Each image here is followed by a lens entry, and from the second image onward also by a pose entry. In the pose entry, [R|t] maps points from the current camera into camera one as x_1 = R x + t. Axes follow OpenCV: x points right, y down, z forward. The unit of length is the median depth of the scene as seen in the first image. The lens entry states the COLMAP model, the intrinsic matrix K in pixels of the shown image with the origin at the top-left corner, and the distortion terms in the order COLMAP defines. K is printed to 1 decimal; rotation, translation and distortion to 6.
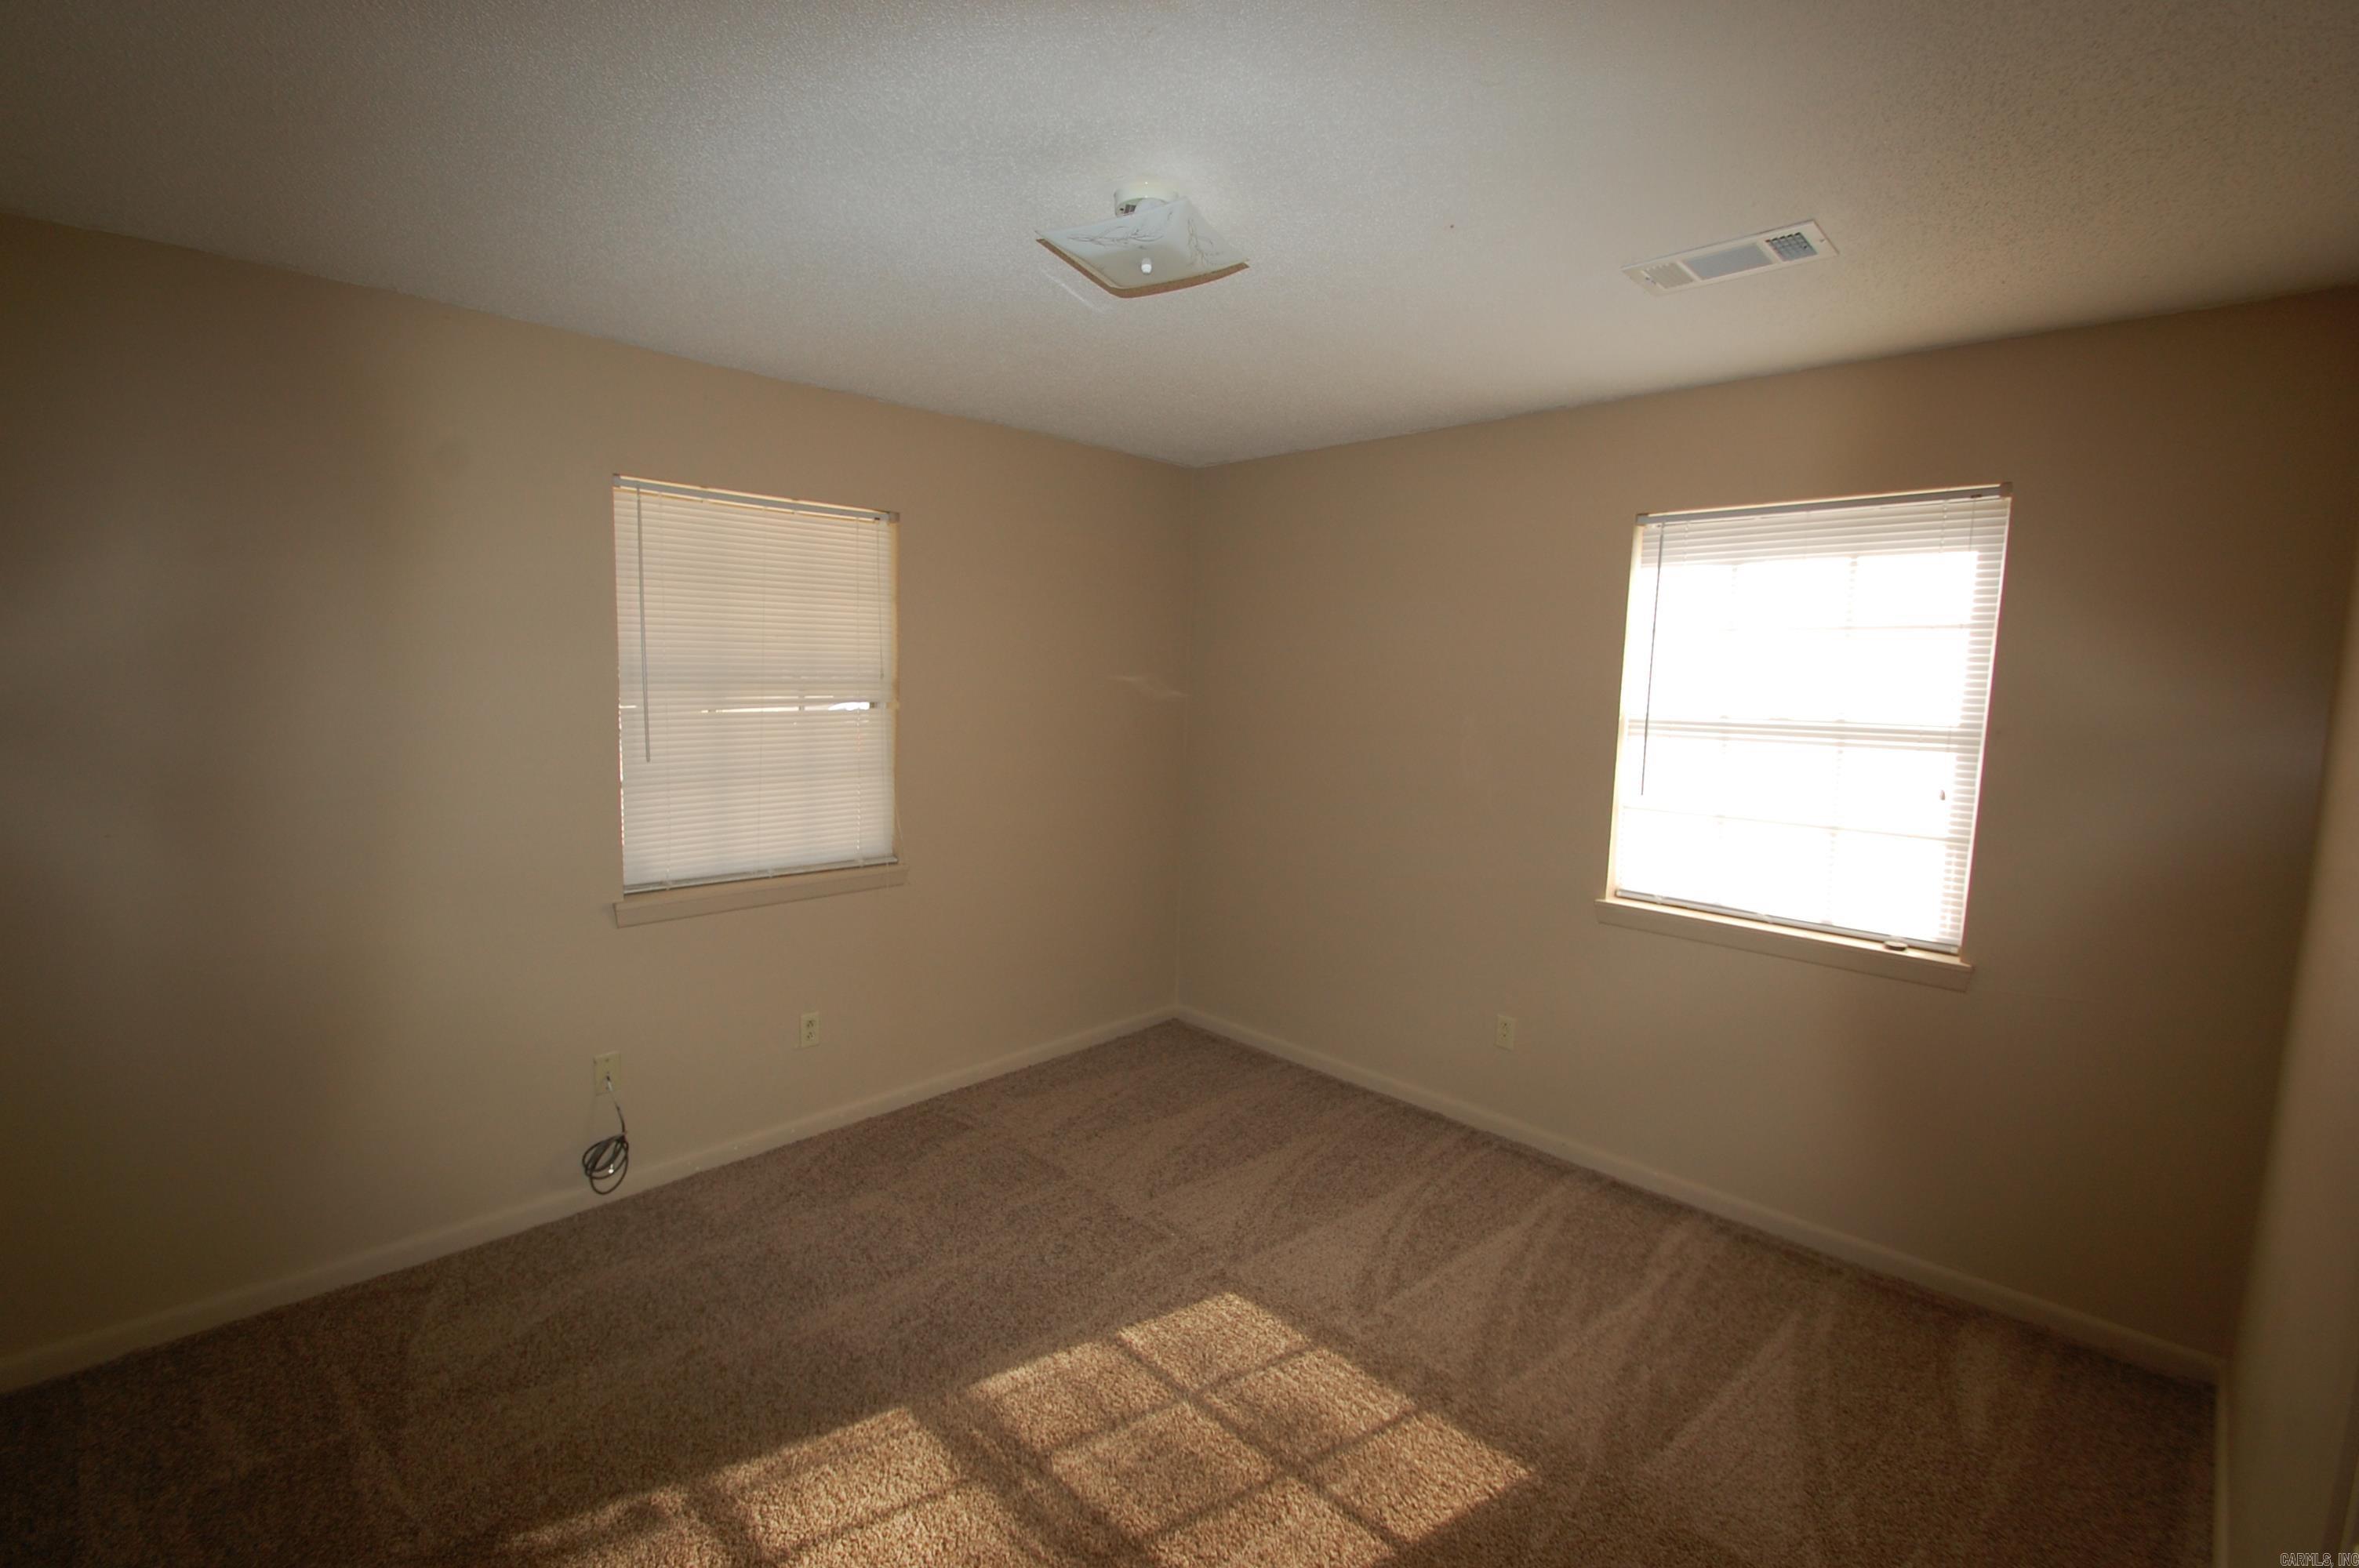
lens RADIAL K [[1051.5, 0, 1166.5], [0, 1051.5, 786.1], [0, 0, 1]] dist [0.018670, 0.000235]
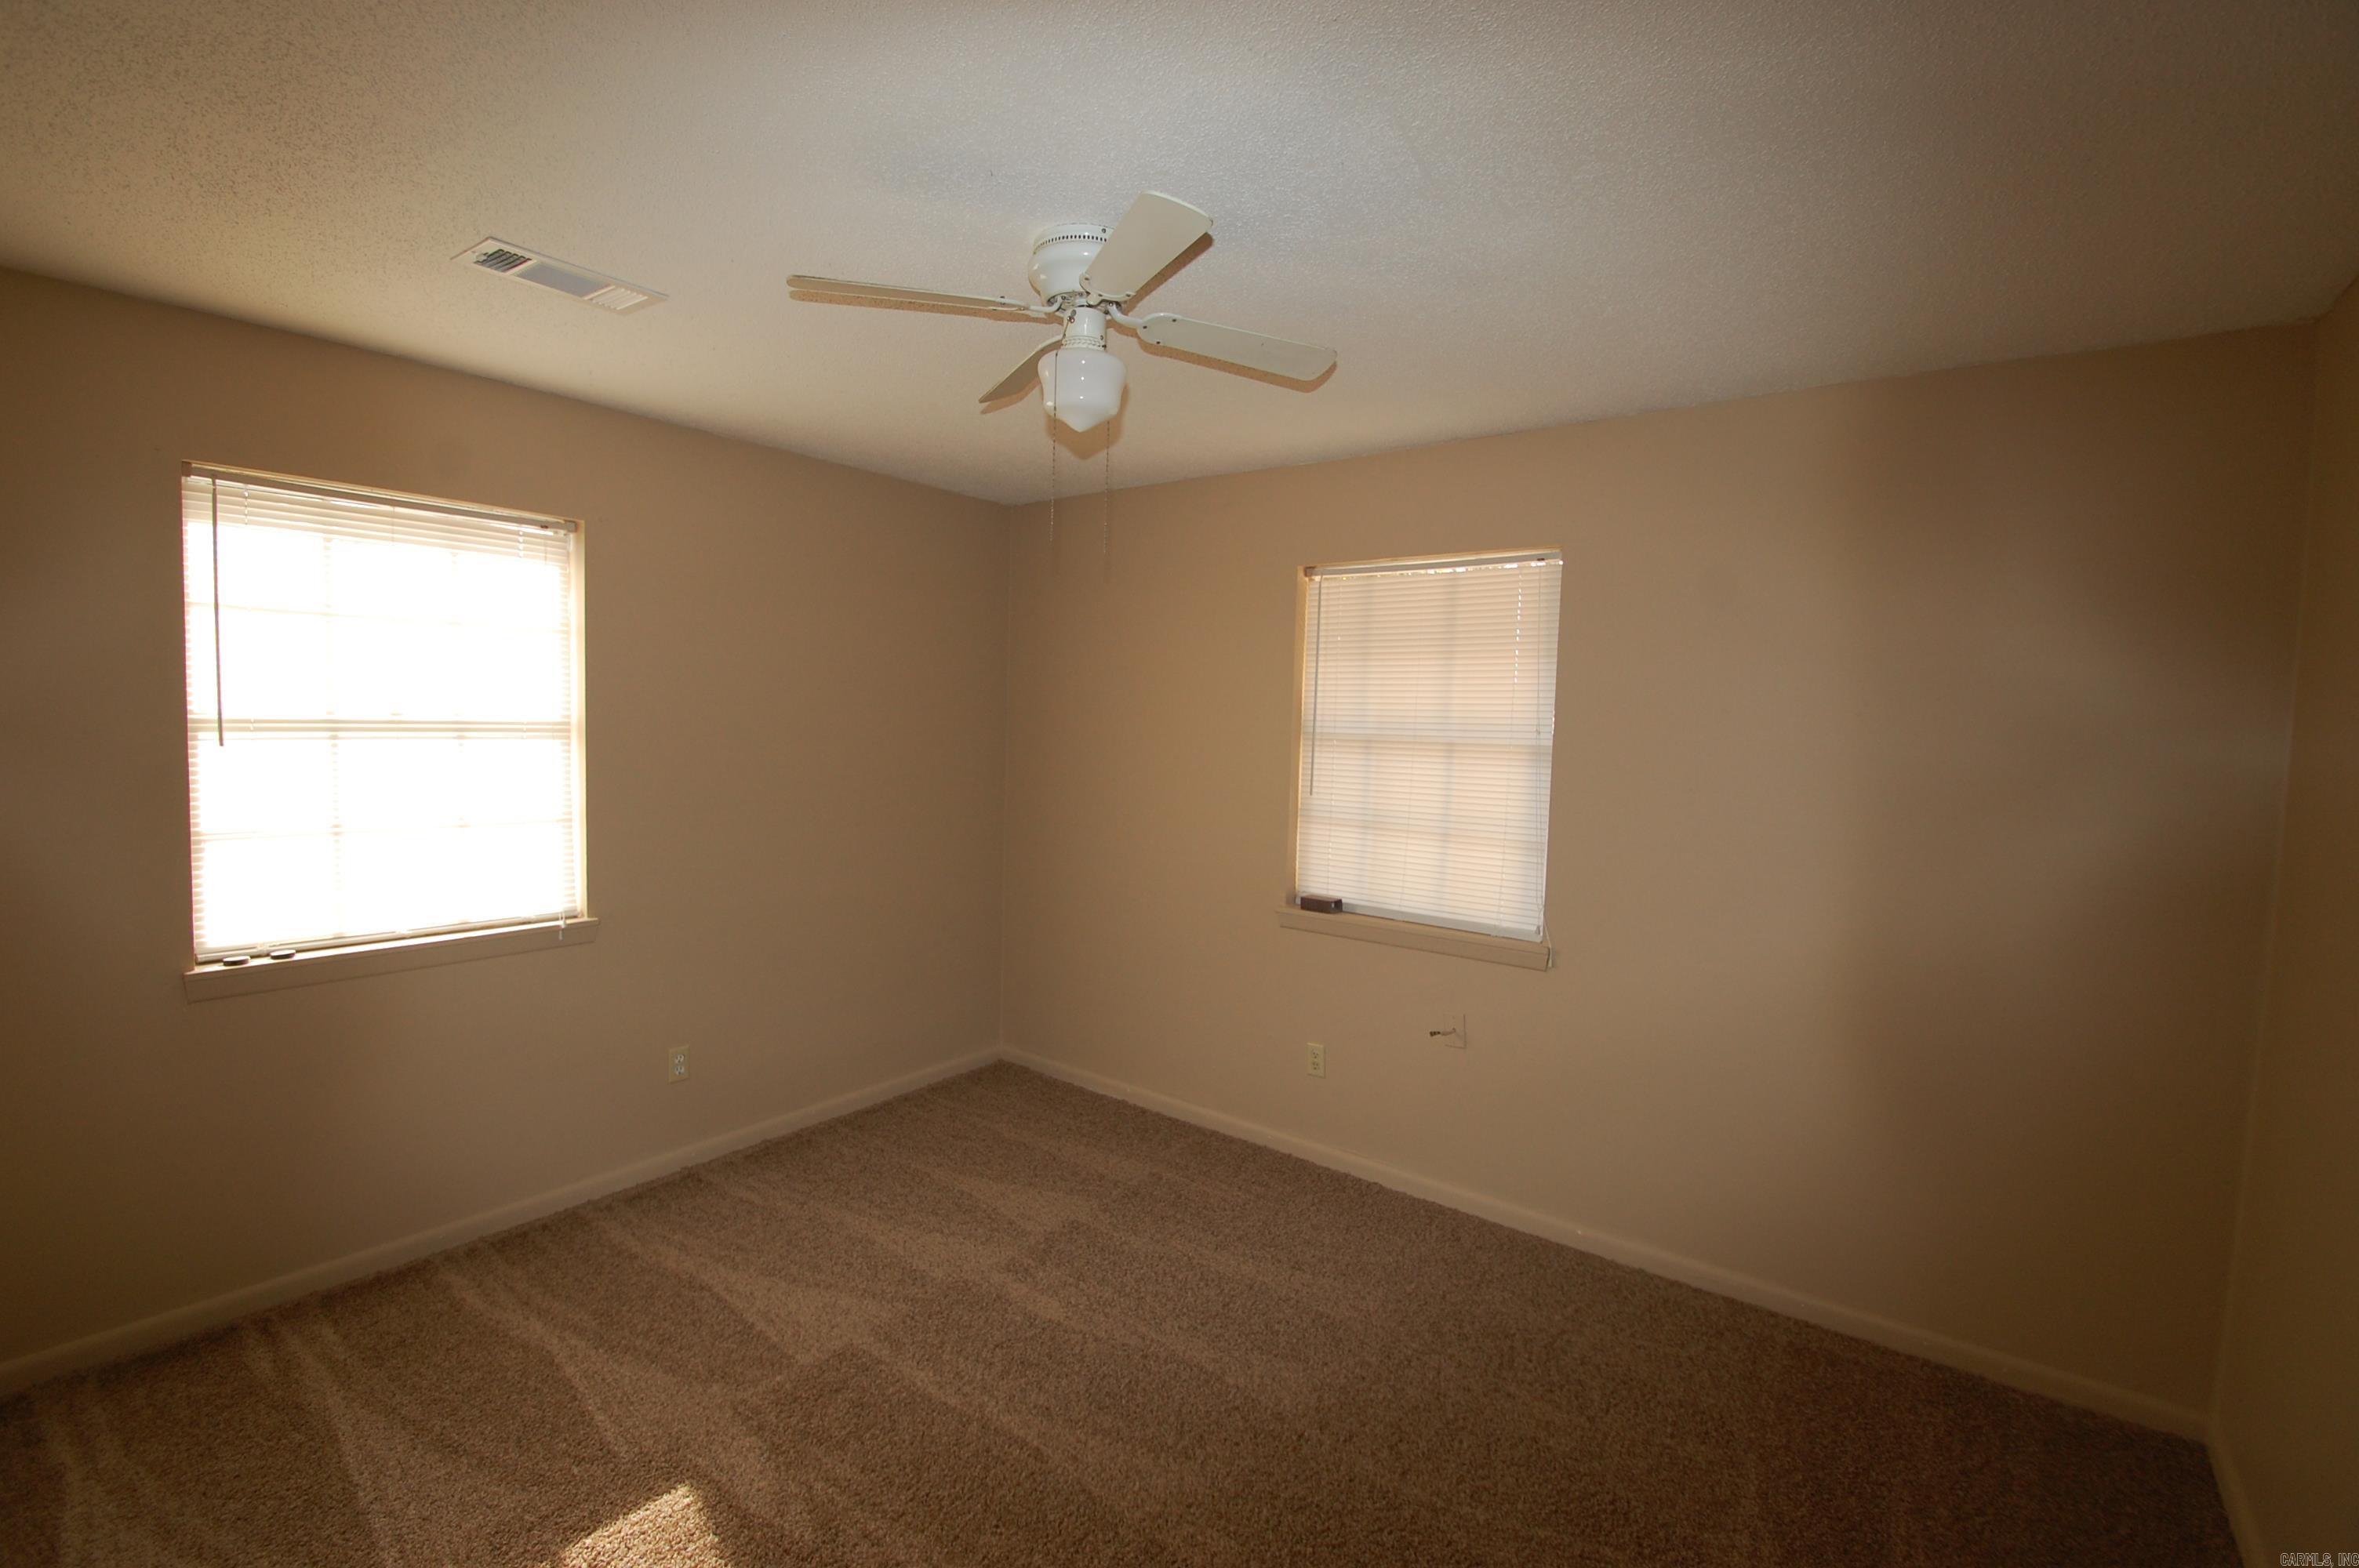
lens RADIAL K [[1051.5, 0, 1187.0], [0, 1051.5, 789.4], [0, 0, 1]] dist [0.018670, 0.000235]
pose [[0.986773, -0.003513, 0.162072, 1.259744], [0.008752, 0.999461, -0.031625, 0.059589], [-0.161874, 0.032625, 0.986272, -0.296009]]
